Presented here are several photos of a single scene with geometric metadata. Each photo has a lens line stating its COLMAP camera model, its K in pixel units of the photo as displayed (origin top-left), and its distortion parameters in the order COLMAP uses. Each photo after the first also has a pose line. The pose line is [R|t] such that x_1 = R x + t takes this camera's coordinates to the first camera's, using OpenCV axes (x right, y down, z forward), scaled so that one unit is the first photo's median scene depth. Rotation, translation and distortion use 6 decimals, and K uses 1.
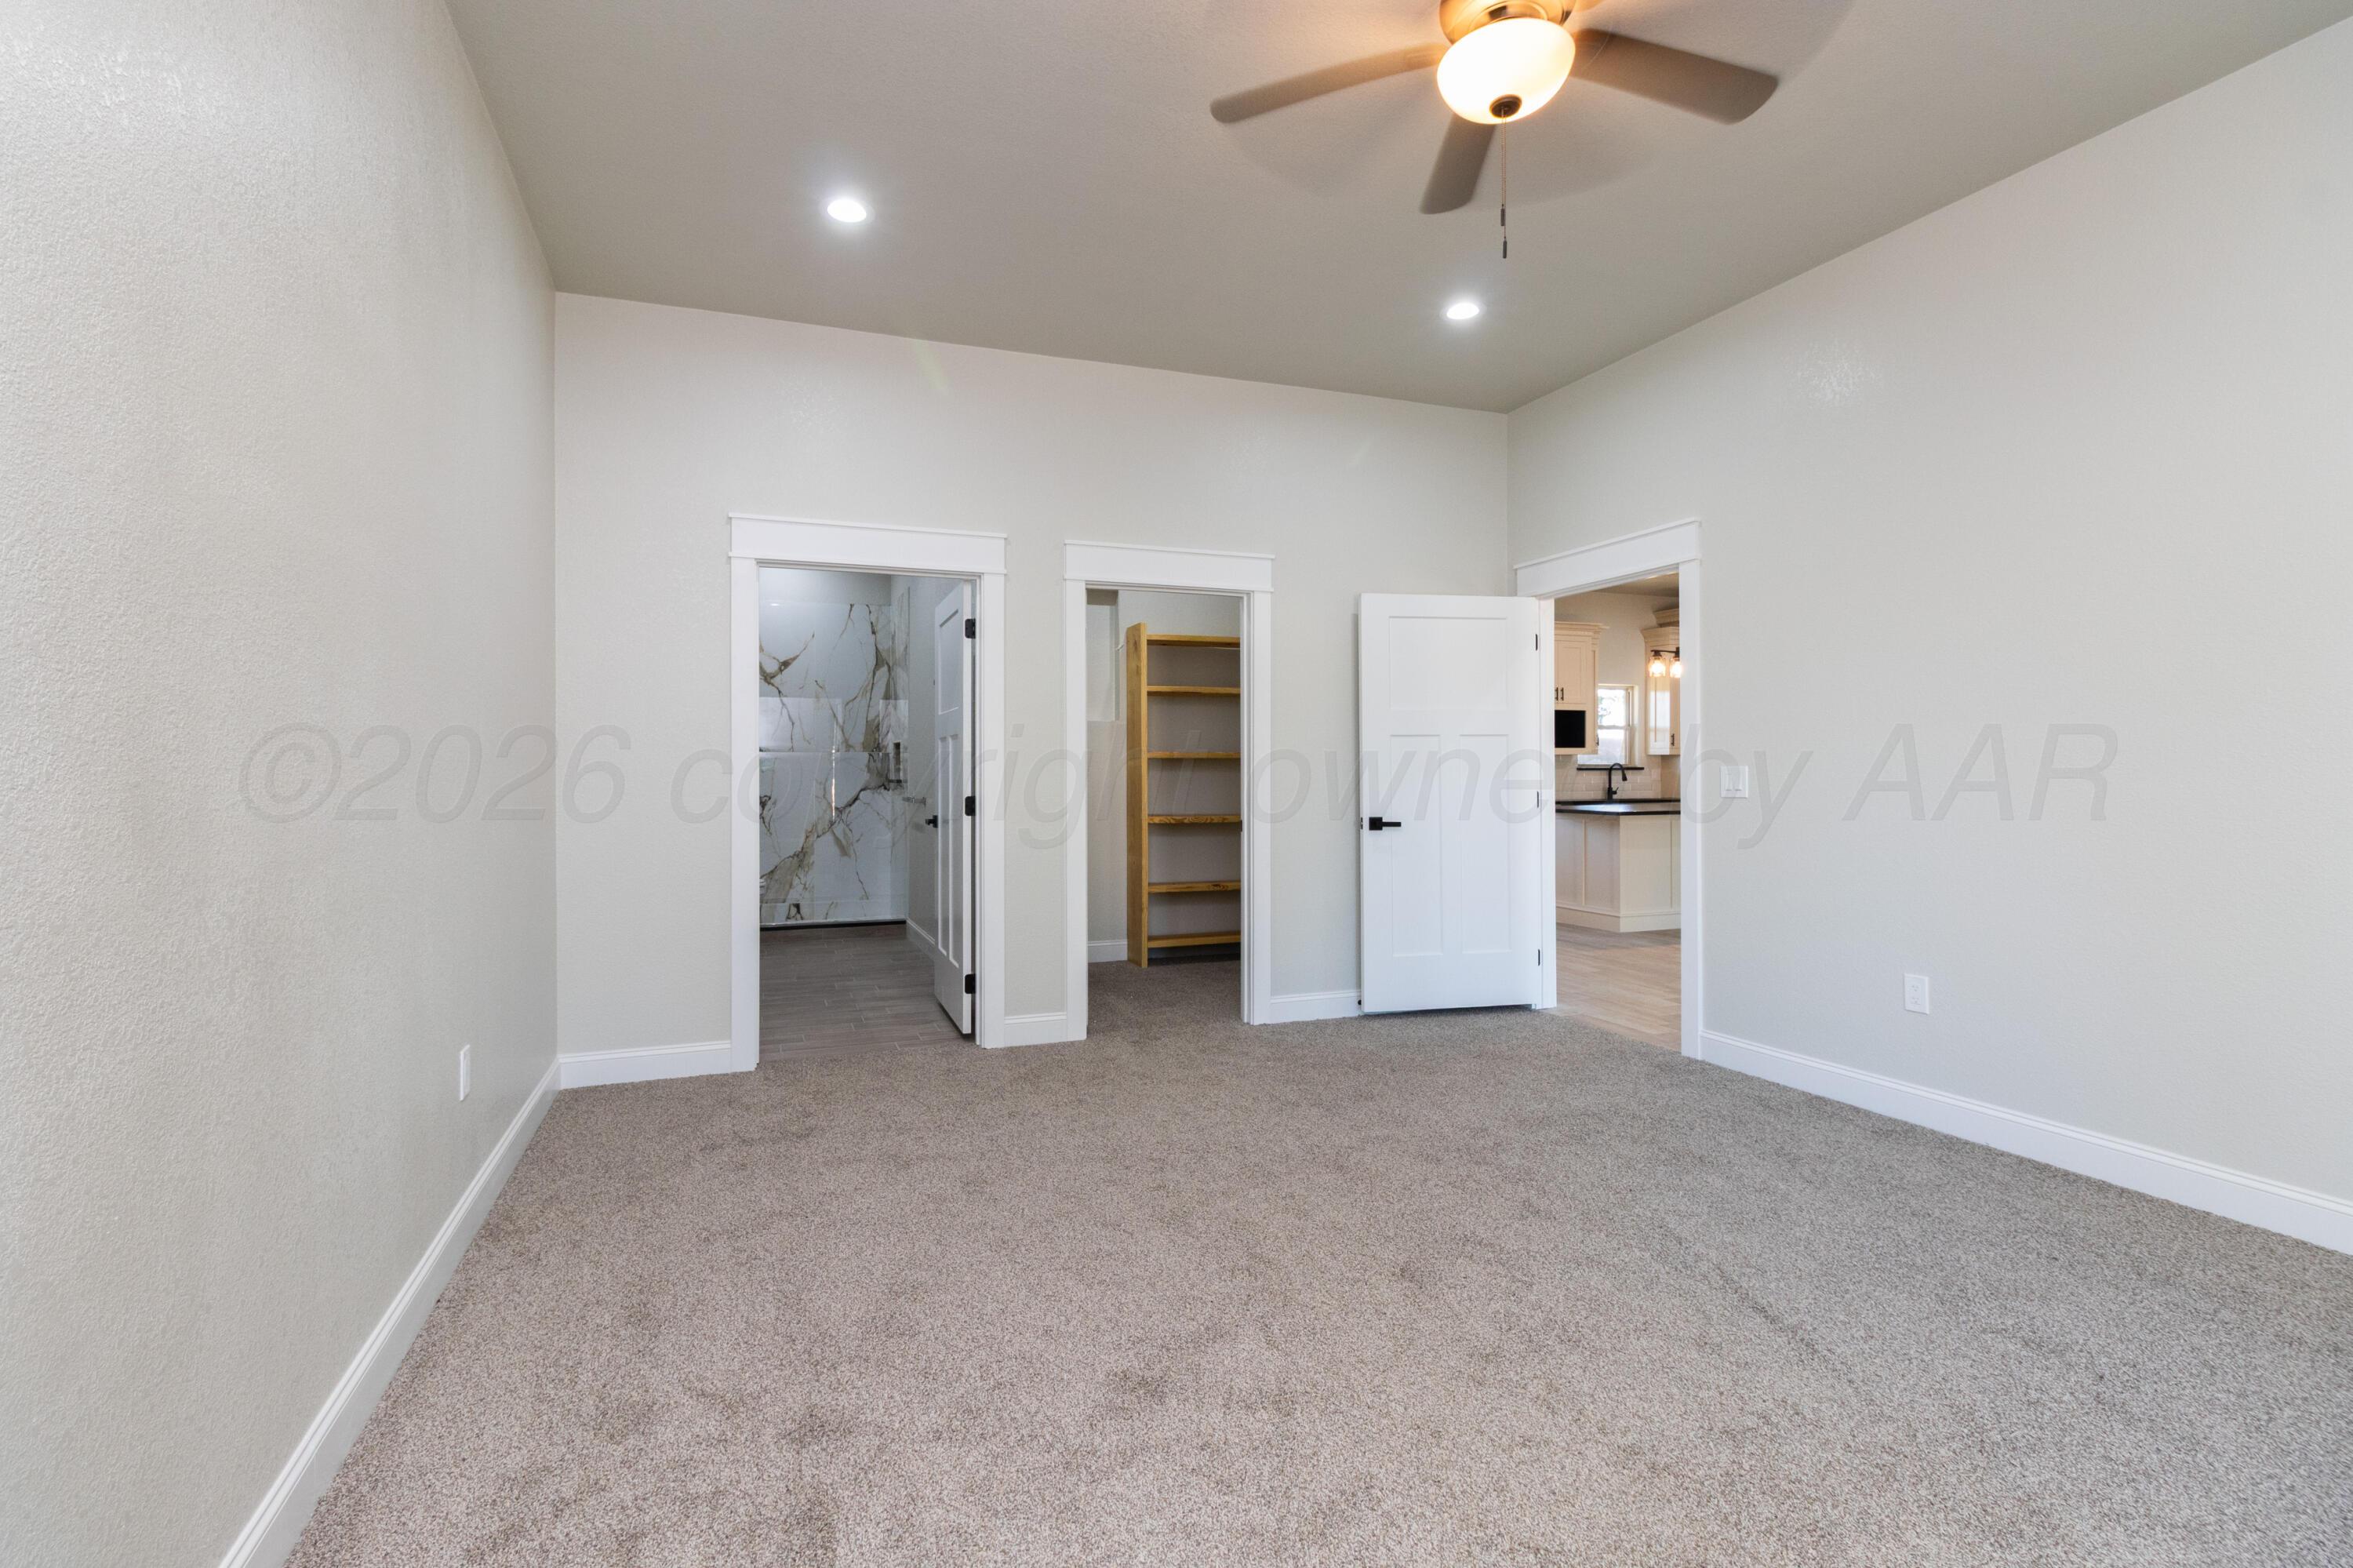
lens RADIAL K [[1093.7, 0, 1158.7], [0, 1093.7, 774.6], [0, 0, 1]] dist [0.000301, -0.009219]
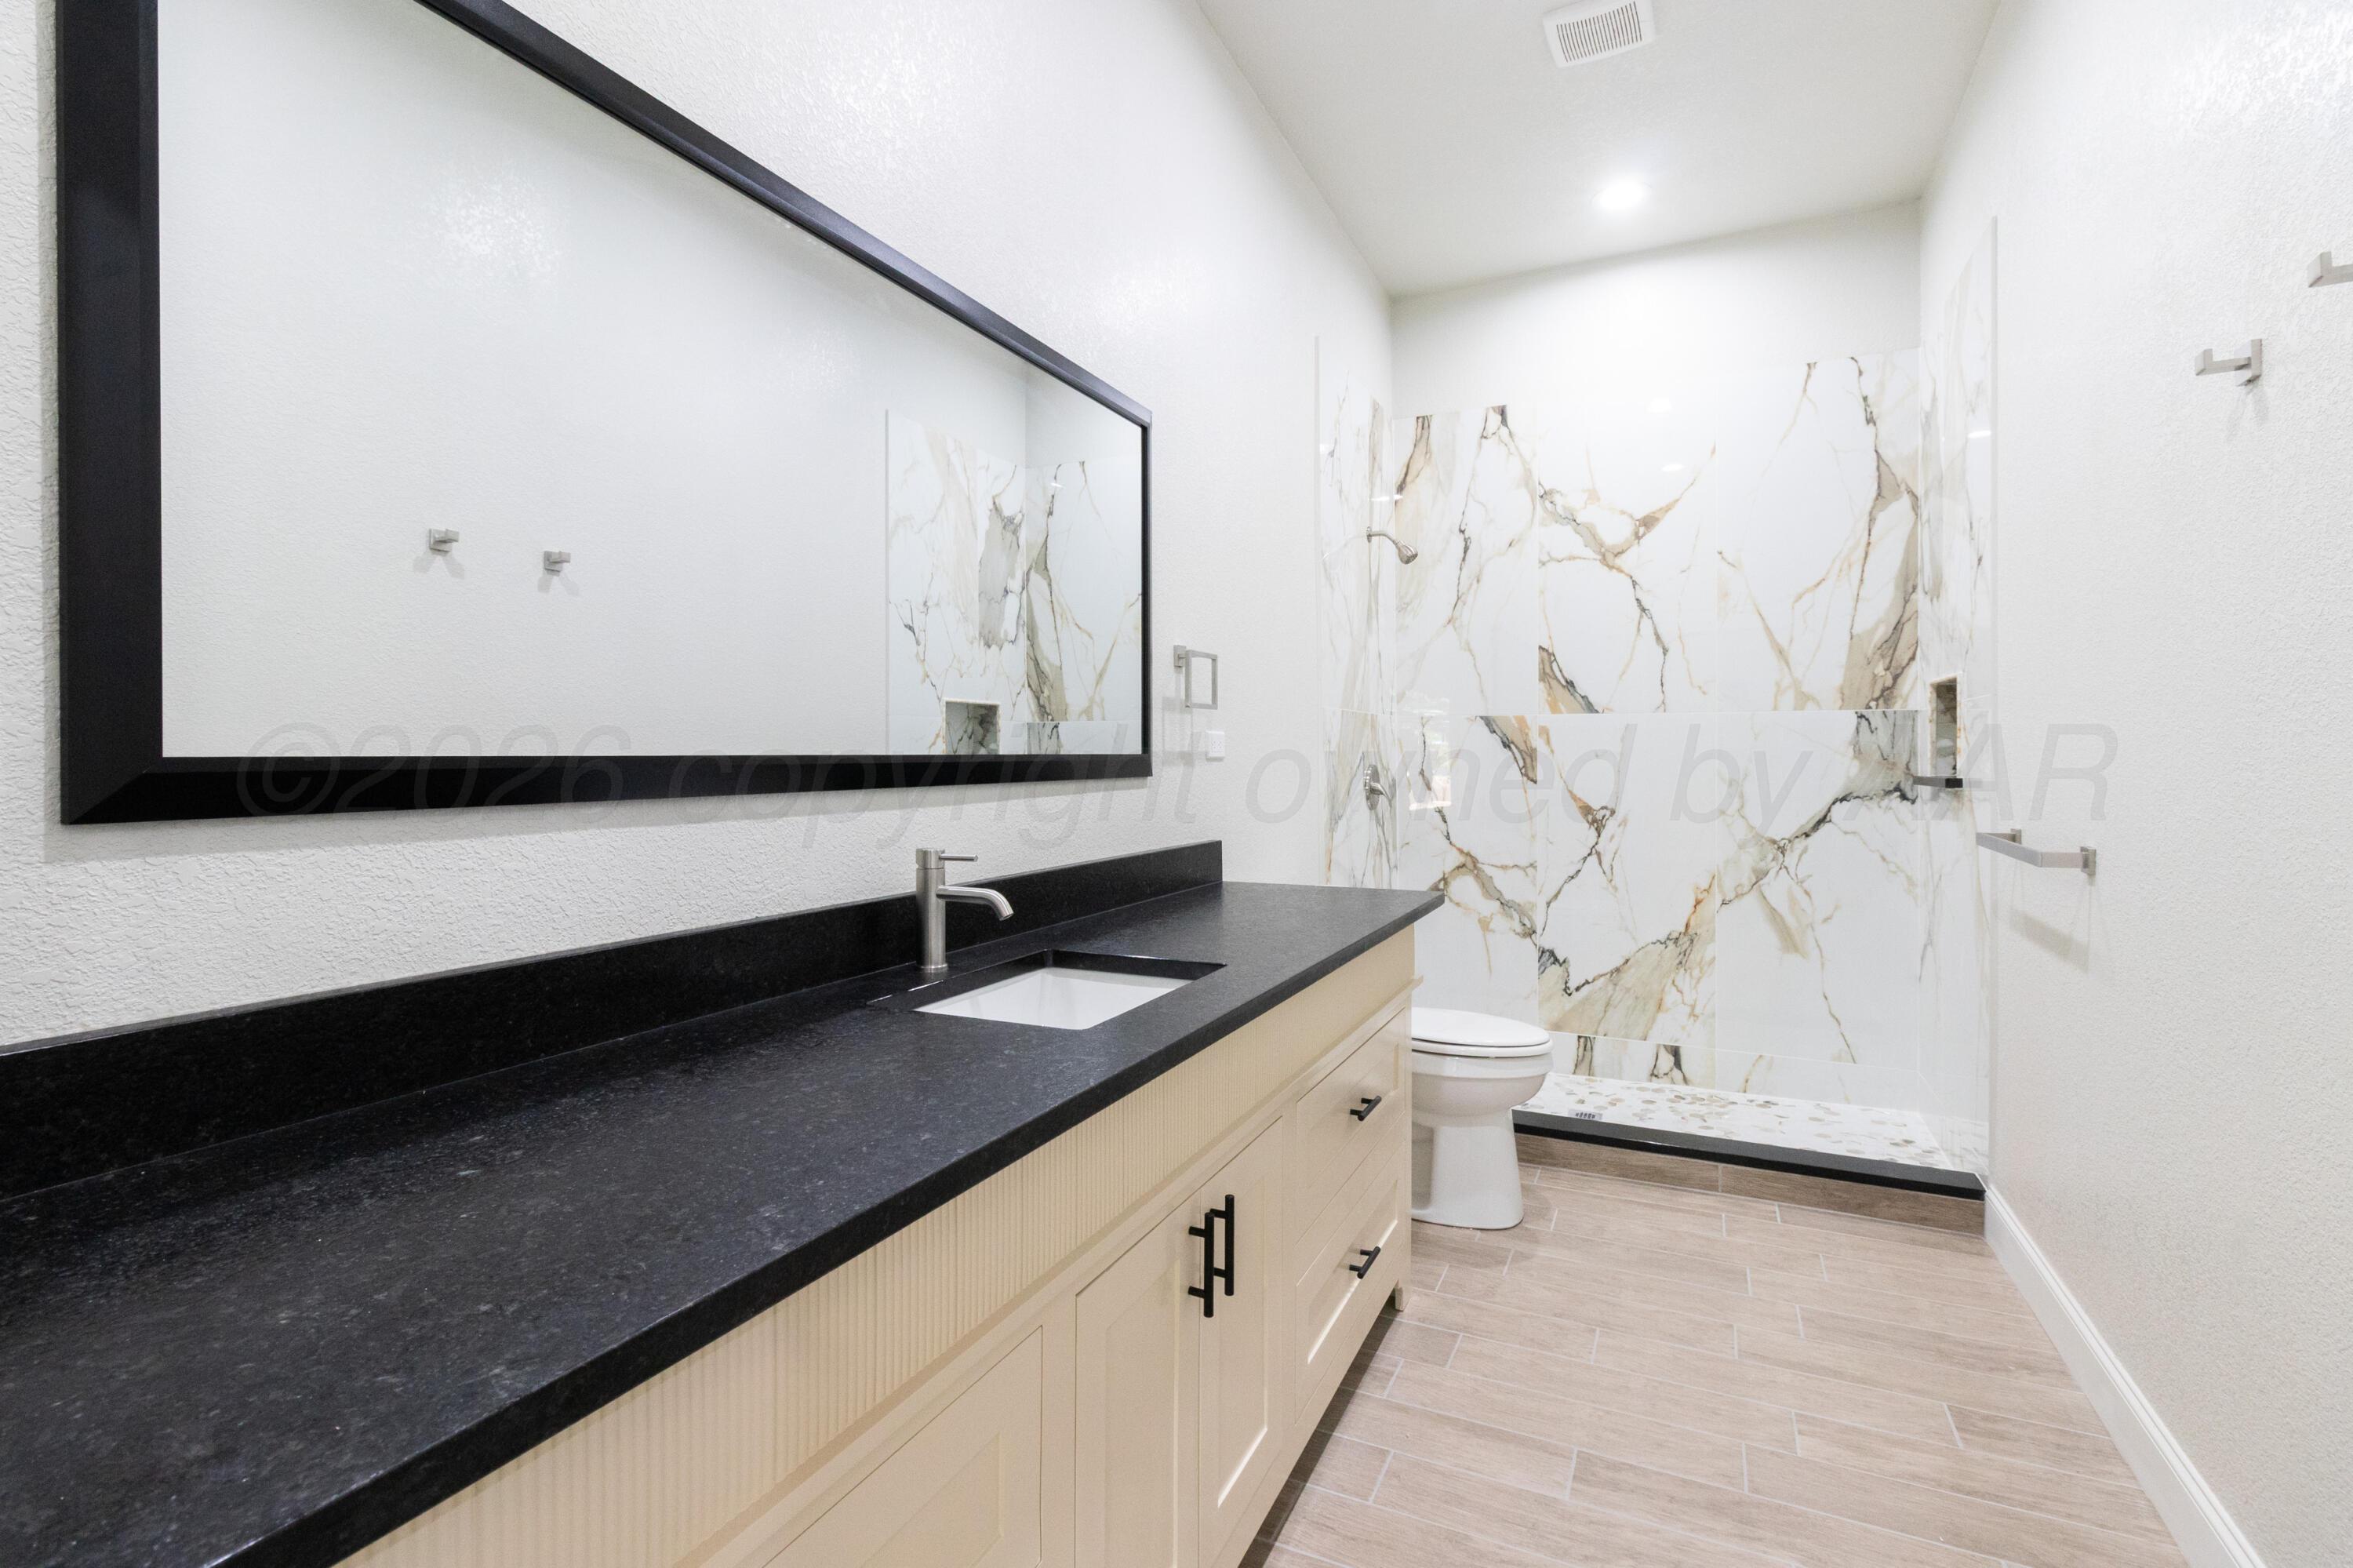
lens RADIAL K [[1093.7, 0, 1127.7], [0, 1093.7, 753.3], [0, 0, 1]] dist [0.000301, -0.009219]
pose [[0.674281, -0.001757, -0.738473, -0.146829], [-0.004136, 0.999973, -0.006155, -0.000168], [0.738464, 0.007205, 0.674255, 0.519895]]
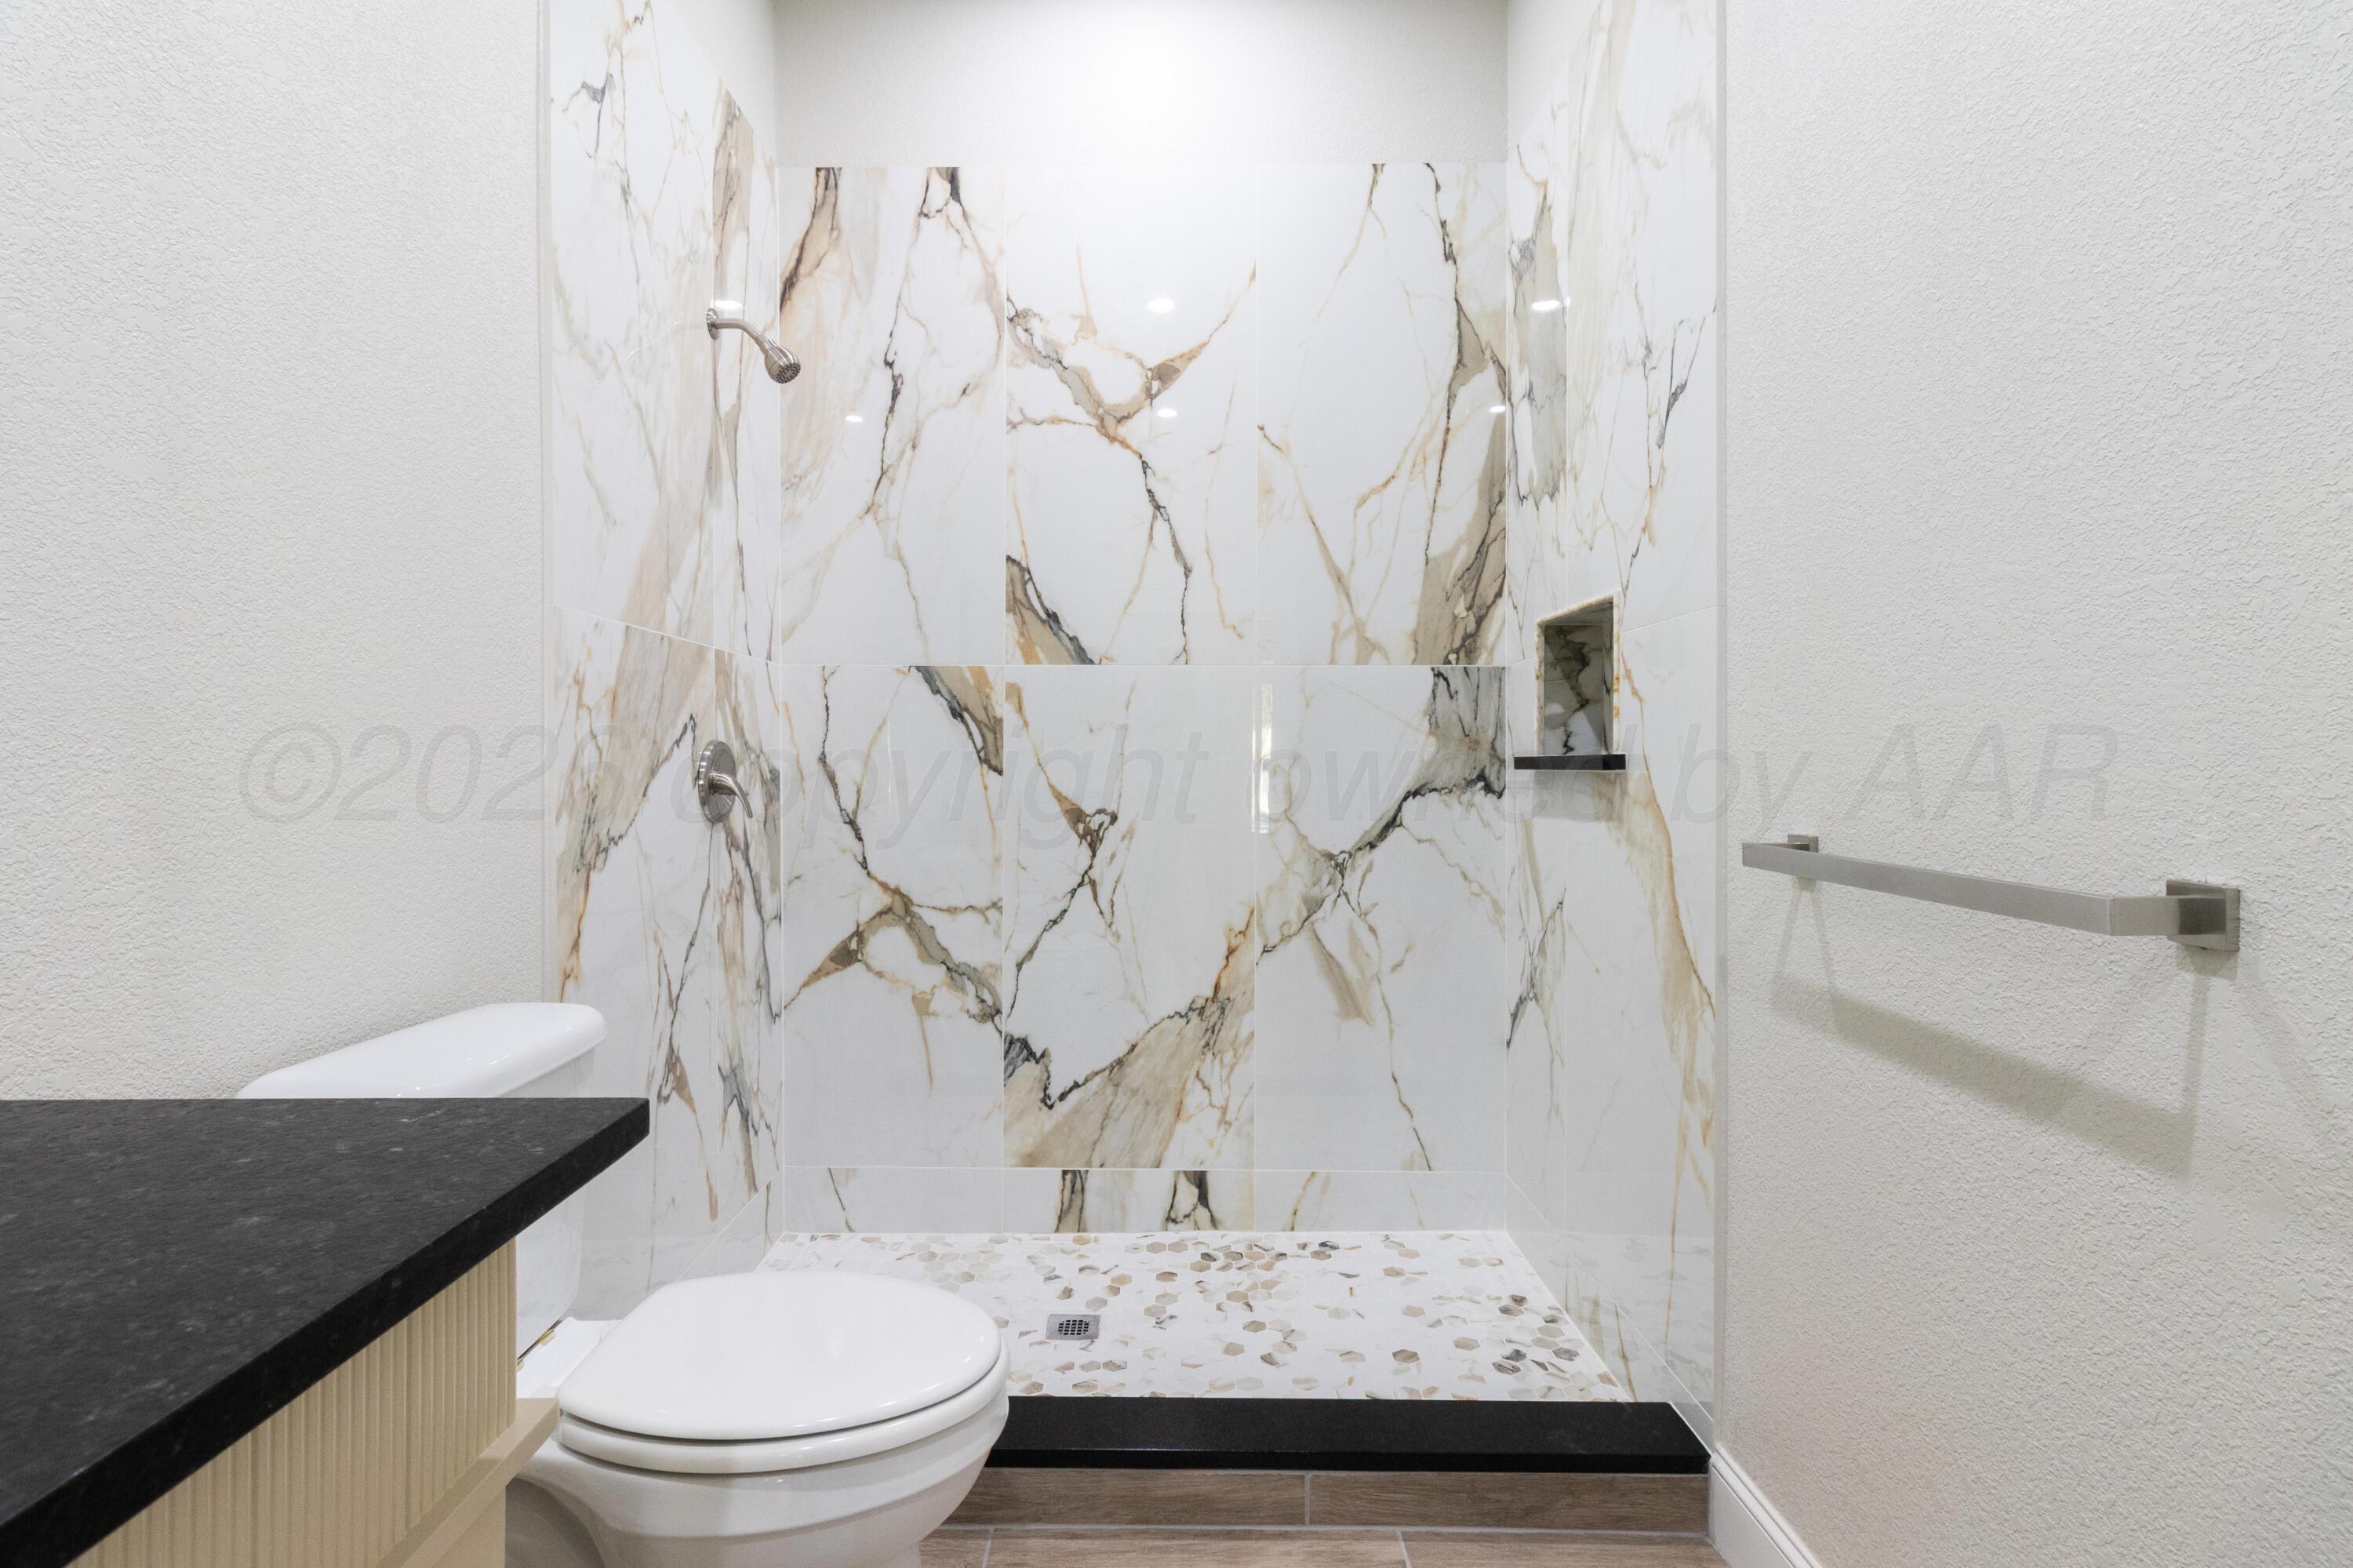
lens RADIAL K [[1093.7, 0, 1137.4], [0, 1093.7, 748.5], [0, 0, 1]] dist [0.000301, -0.009219]
pose [[0.930427, -0.004253, -0.366452, -0.233892], [-0.002734, 0.999824, -0.018547, 0.007536], [0.366466, 0.018259, 0.930252, 0.706489]]
